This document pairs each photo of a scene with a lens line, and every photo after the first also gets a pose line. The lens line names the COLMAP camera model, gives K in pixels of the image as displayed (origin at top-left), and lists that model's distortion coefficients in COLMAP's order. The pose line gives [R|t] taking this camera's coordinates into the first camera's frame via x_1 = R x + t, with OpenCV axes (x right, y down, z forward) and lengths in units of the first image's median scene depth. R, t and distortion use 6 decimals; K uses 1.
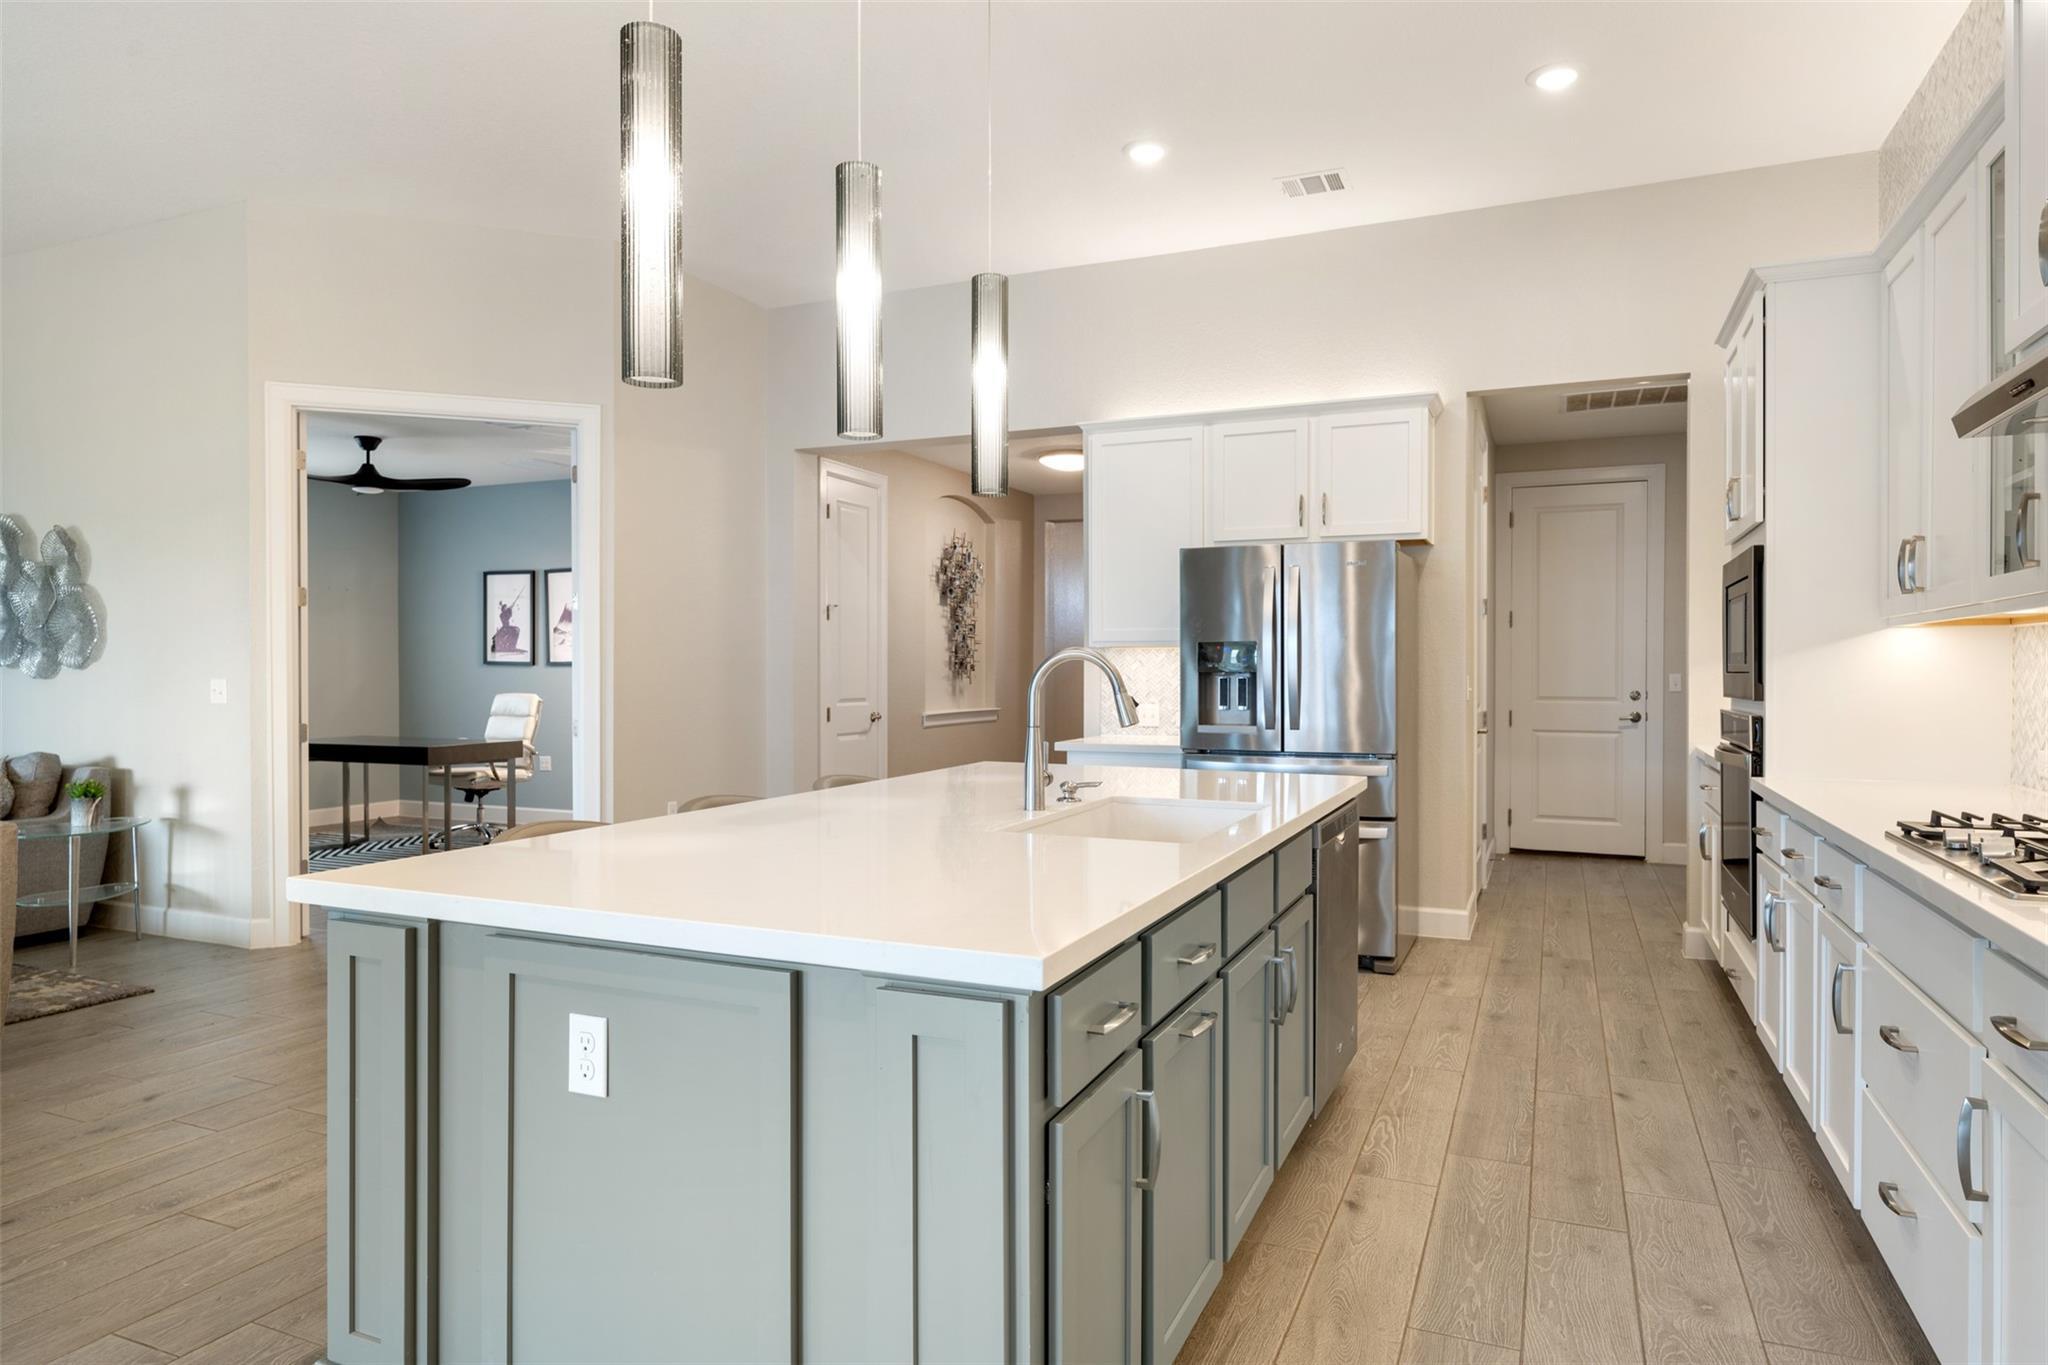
lens RADIAL K [[1220.9, 0, 1024.0], [0, 1220.9, 682.5], [0, 0, 1]] dist [-0.002722, -0.001102]
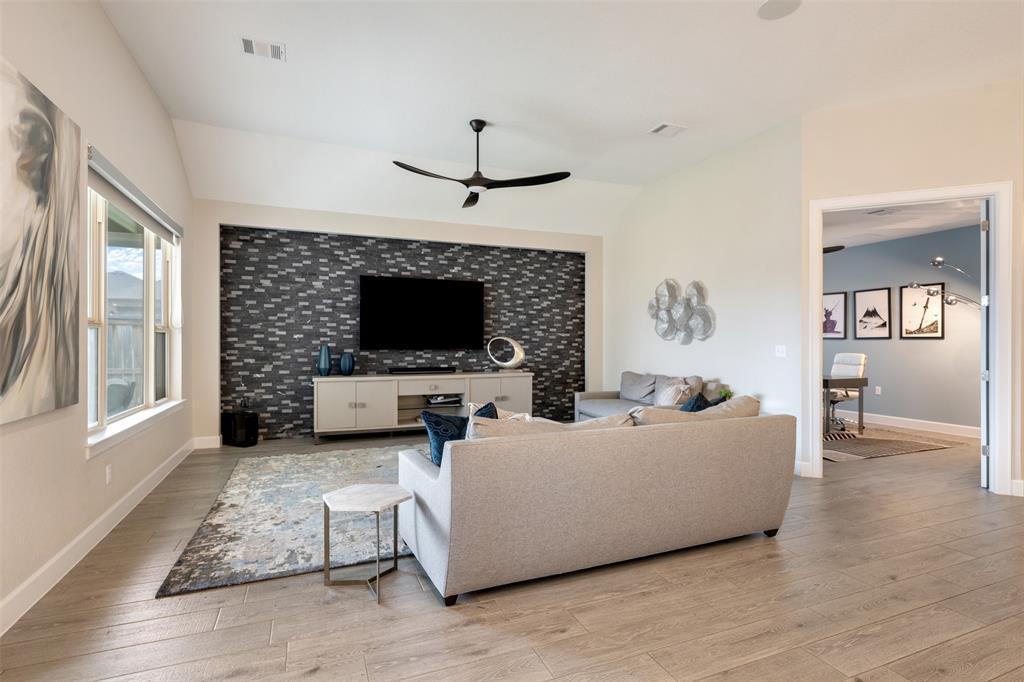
lens RADIAL K [[502.3, 0, 512.0], [0, 502.3, 341.0], [0, 0, 1]] dist [-0.000603, 0.000091]
pose [[0.715162, 0.000721, -0.698959, -0.355784], [-0.009007, 0.999926, -0.008185, 0.000880], [0.698901, 0.012149, 0.715115, 0.042497]]
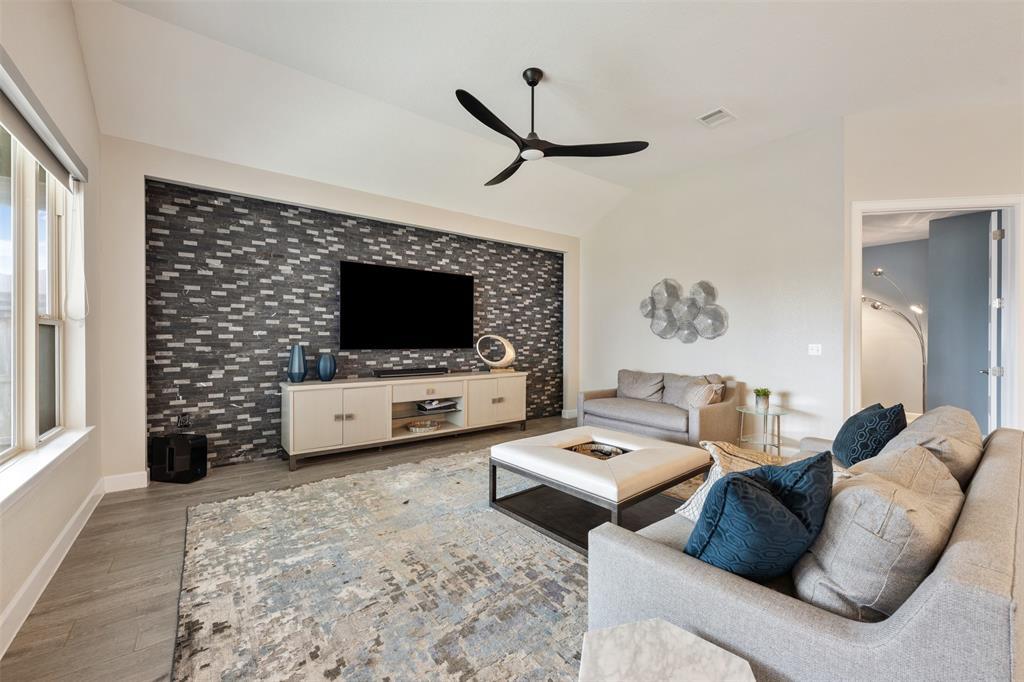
lens RADIAL K [[407.8, 0, 512.0], [0, 407.8, 341.0], [0, 0, 1]] dist [-0.000329, -0.000106]
pose [[0.871192, 0.003595, -0.490929, -0.718723], [-0.007556, 0.999953, -0.006086, 0.000504], [0.490884, 0.009012, 0.871178, 0.097555]]
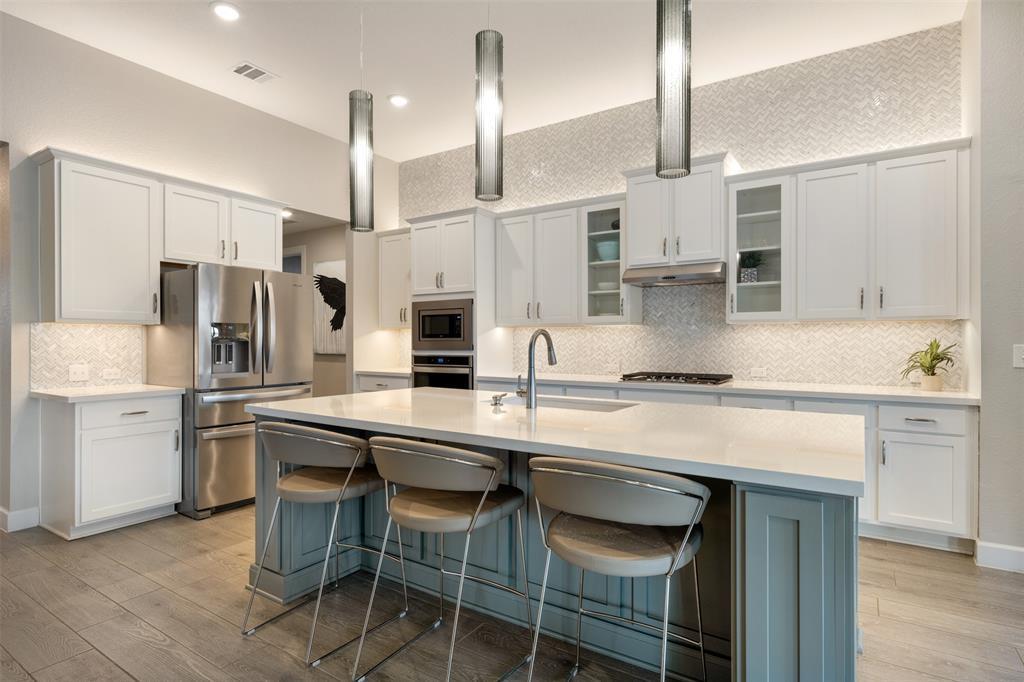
lens RADIAL K [[532.5, 0, 512.0], [0, 532.5, 341.0], [0, 0, 1]] dist [-0.000190, 0.000113]
pose [[0.171543, 0.000620, 0.985176, -0.426704], [0.011576, 0.999930, -0.002645, -0.002903], [-0.985109, 0.011858, 0.171524, 0.426122]]
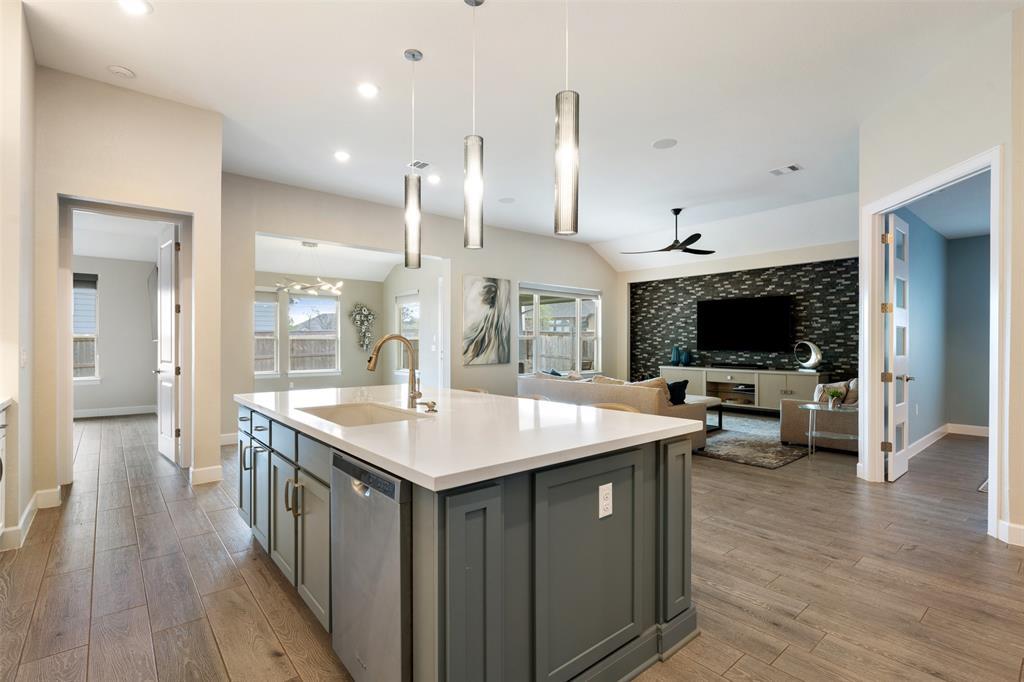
lens RADIAL K [[478.4, 0, 513.7], [0, 478.4, 342.8], [0, 0, 1]] dist [-0.000480, 0.000010]
pose [[-0.442830, -0.001463, -0.896605, 0.344978], [-0.011640, 0.999924, 0.004118, -0.009734], [0.896530, 0.012260, -0.442813, 0.754024]]
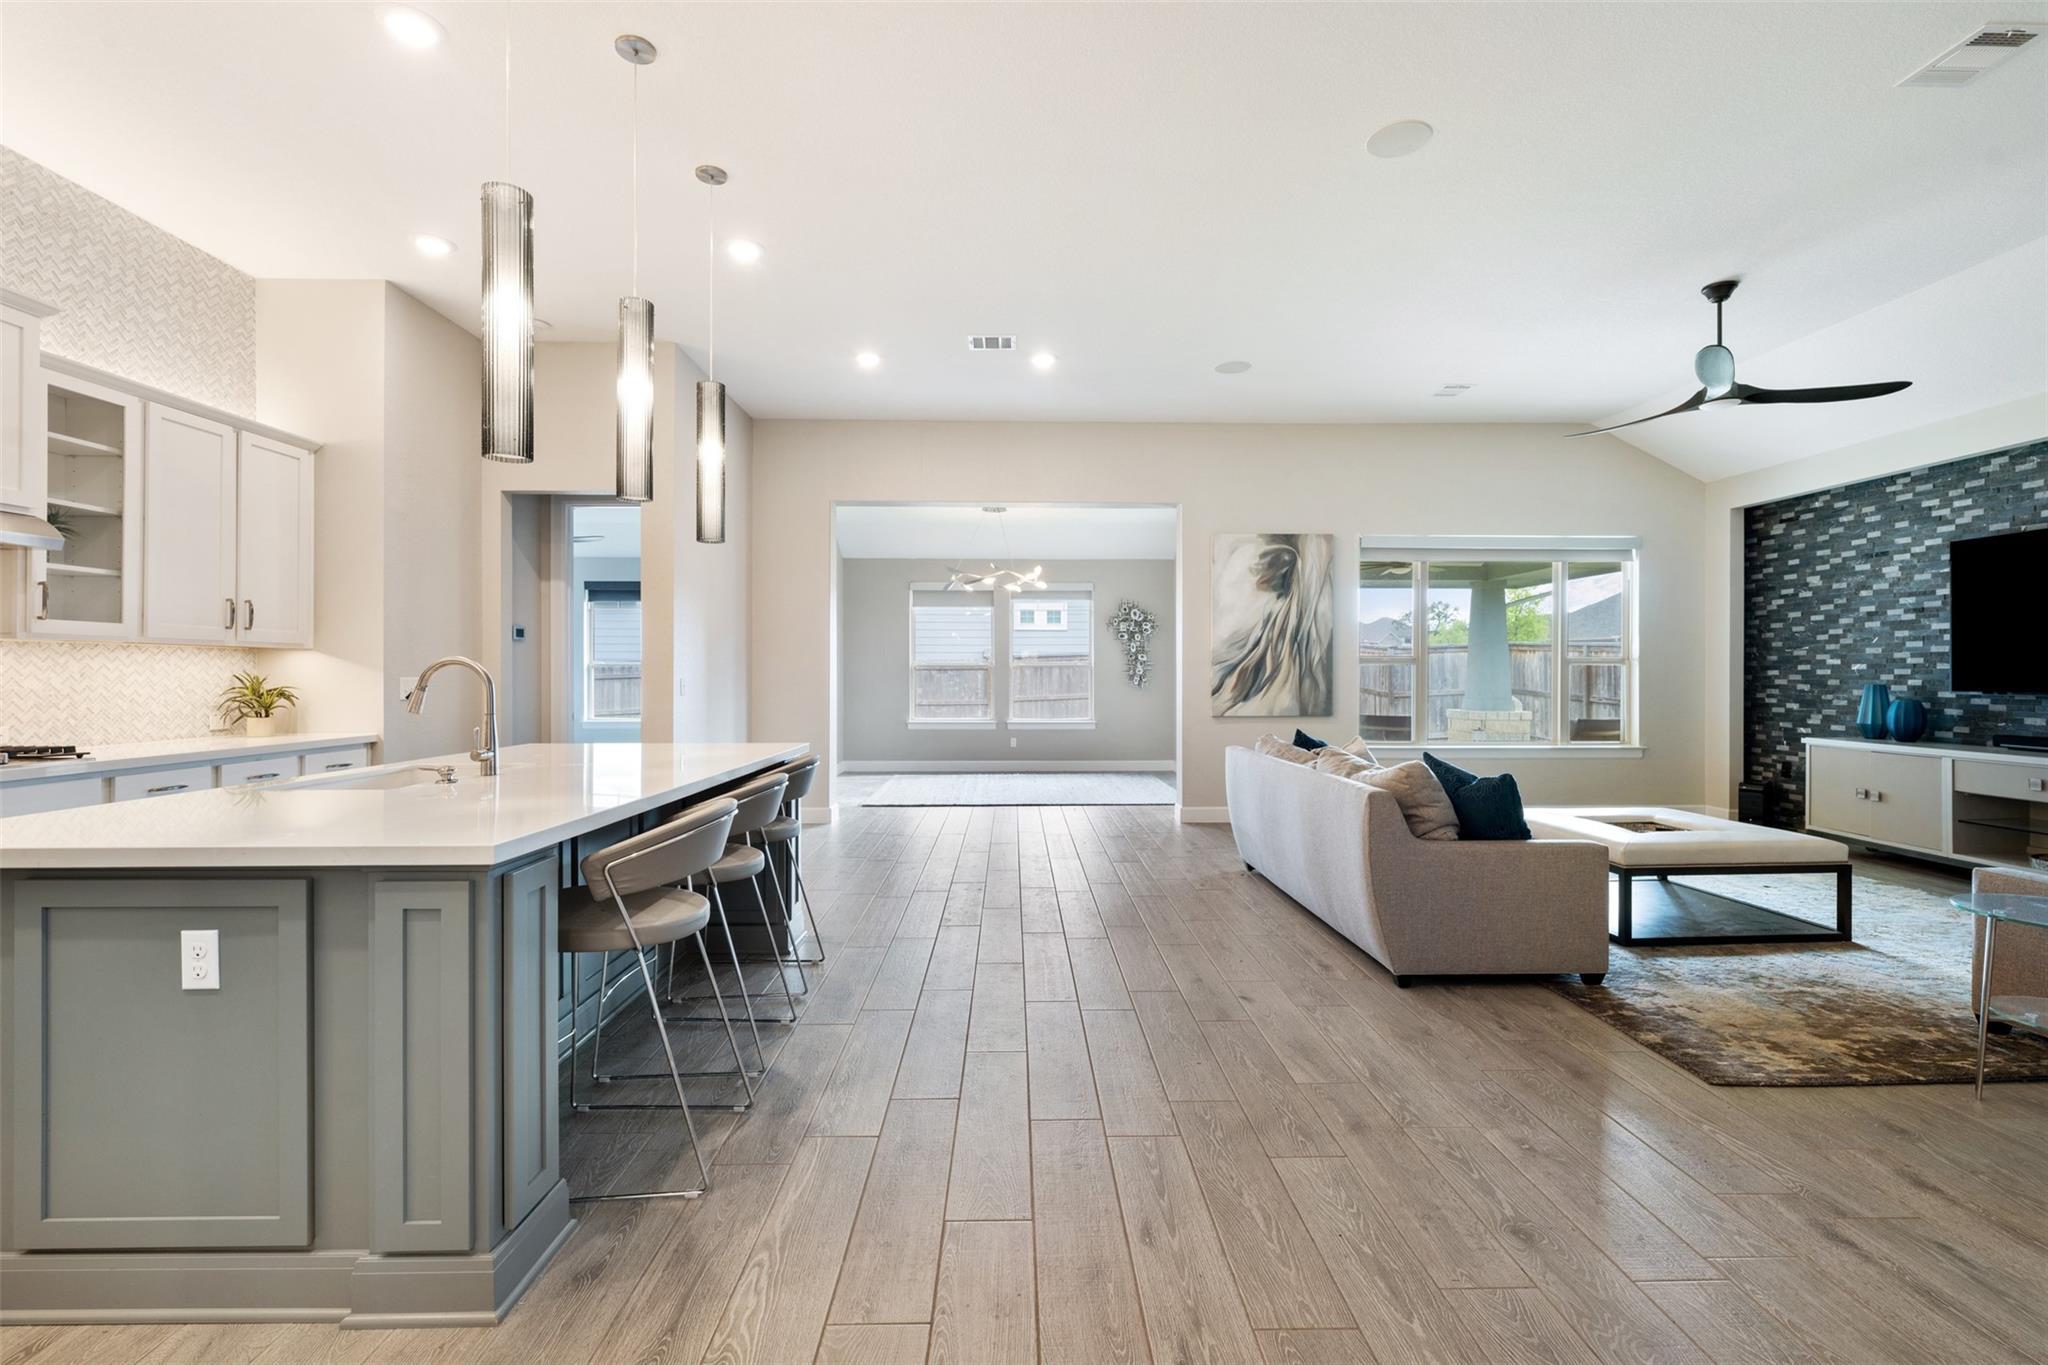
lens RADIAL K [[890.8, 0, 1035.3], [0, 890.8, 675.3], [0, 0, 1]] dist [0.000526, -0.000214]
pose [[-0.906756, 0.000066, -0.421656, -0.061346], [-0.005578, 0.999911, 0.012150, -0.011257], [0.421620, 0.013369, -0.906674, 1.051330]]
